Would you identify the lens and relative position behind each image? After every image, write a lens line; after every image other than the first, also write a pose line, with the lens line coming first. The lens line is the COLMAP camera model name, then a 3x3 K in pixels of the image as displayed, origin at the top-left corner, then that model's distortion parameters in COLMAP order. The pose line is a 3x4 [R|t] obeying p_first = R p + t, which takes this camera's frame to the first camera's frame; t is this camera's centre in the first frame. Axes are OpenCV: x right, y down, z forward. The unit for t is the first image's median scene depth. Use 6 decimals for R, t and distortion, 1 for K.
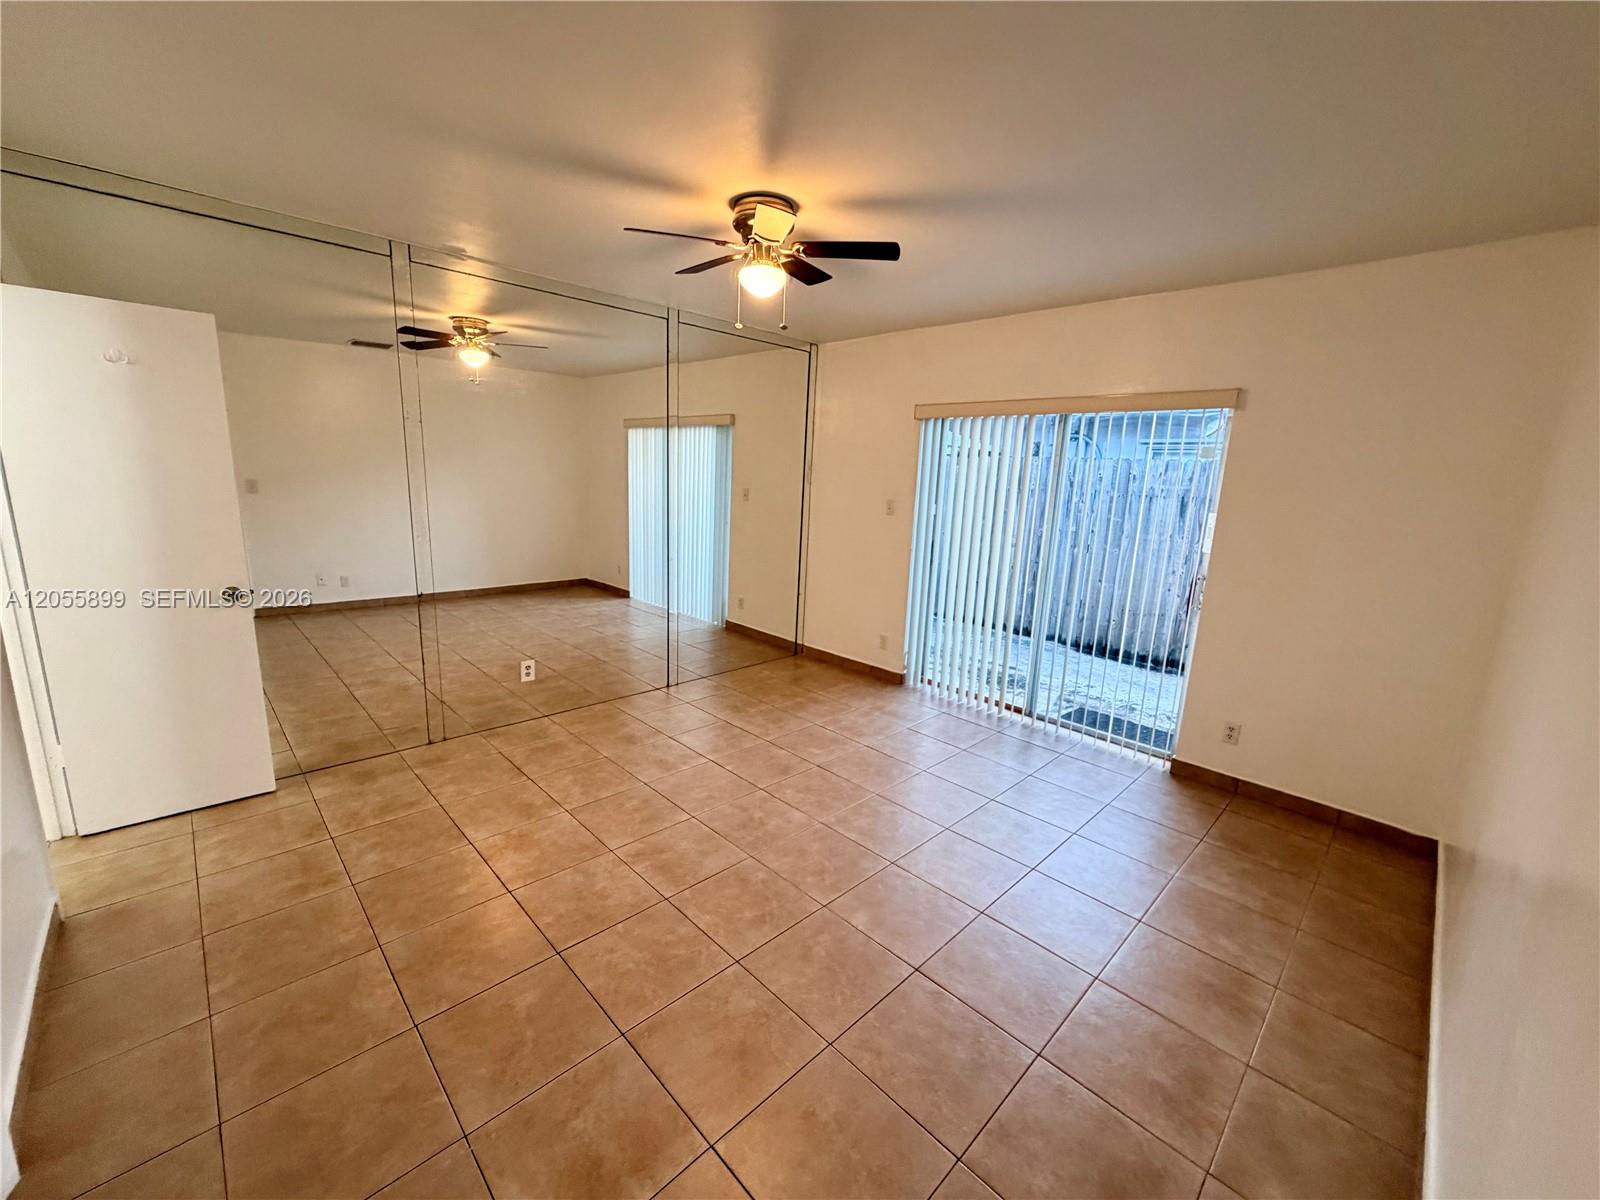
lens RADIAL K [[645.1, 0, 801.5], [0, 645.1, 594.1], [0, 0, 1]] dist [0.014231, 0.000550]
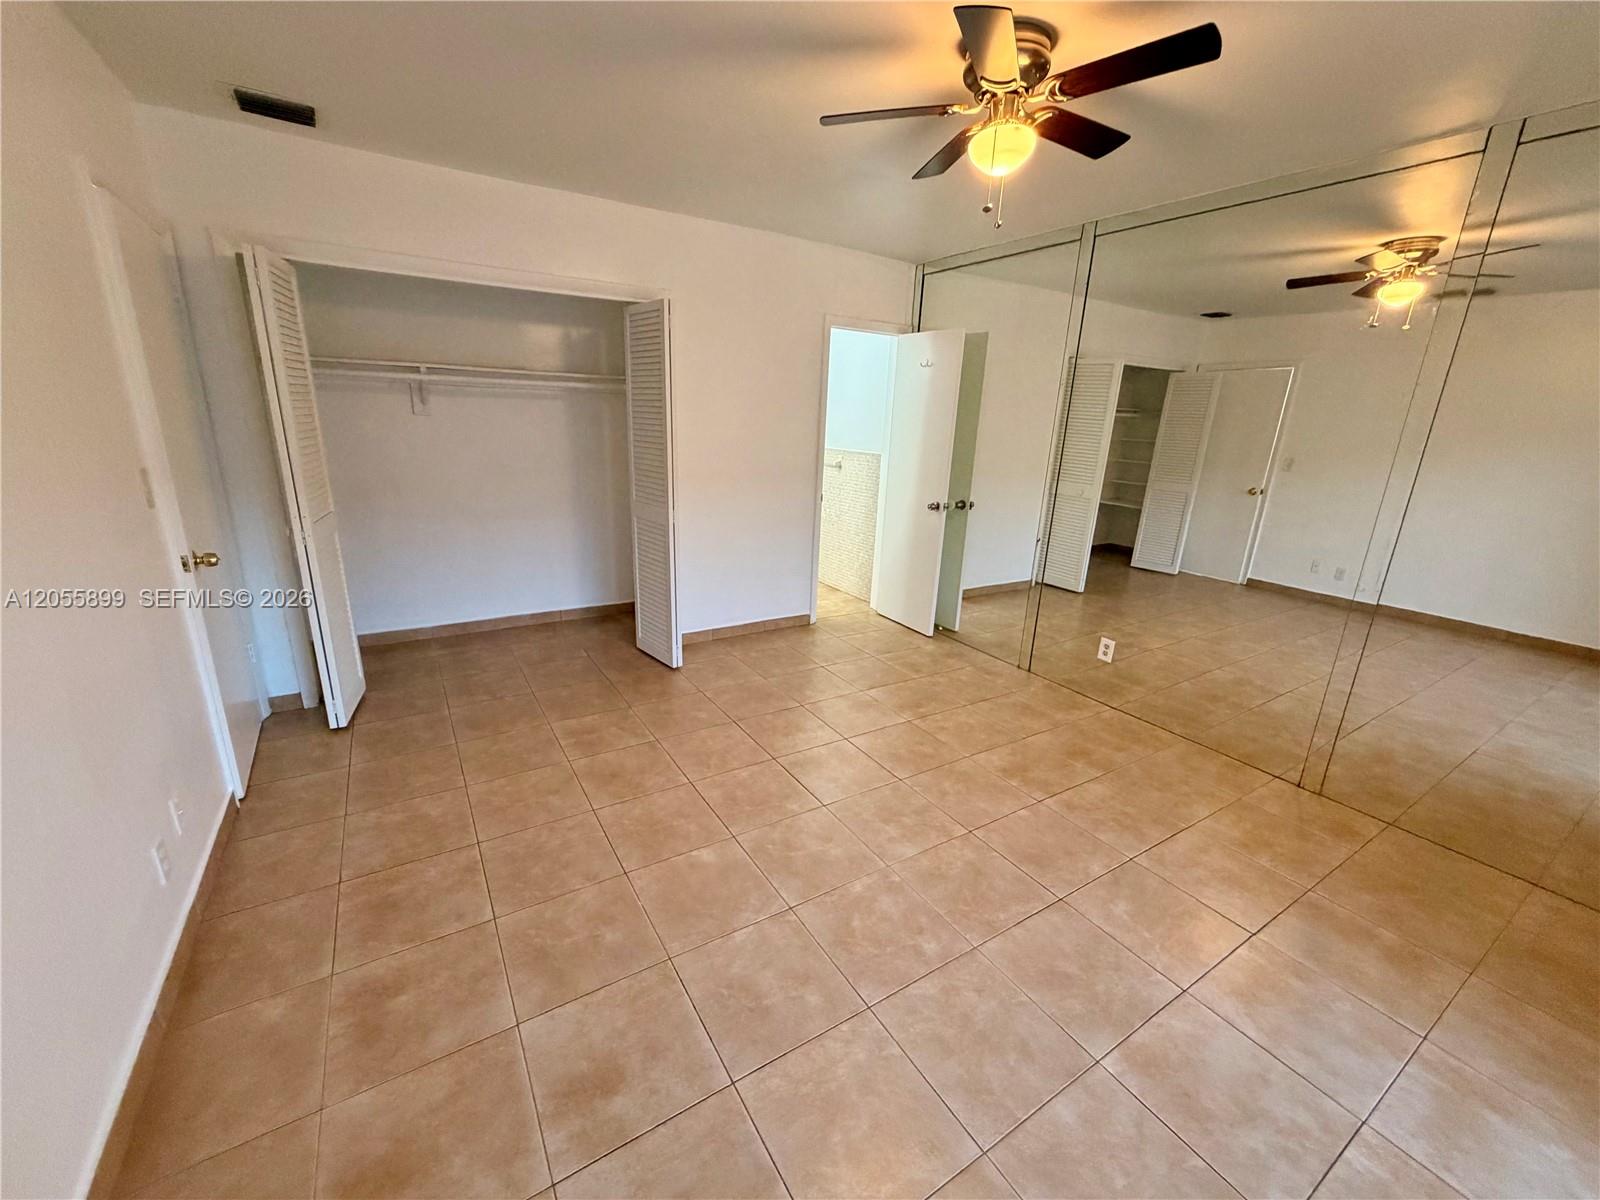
lens RADIAL K [[645.1, 0, 795.2], [0, 645.1, 601.8], [0, 0, 1]] dist [0.014231, 0.000550]
pose [[-0.208667, 0.236978, -0.948841, 0.543652], [-0.231629, 0.930619, 0.283366, -0.107455], [0.950161, 0.278908, -0.139299, 0.682070]]
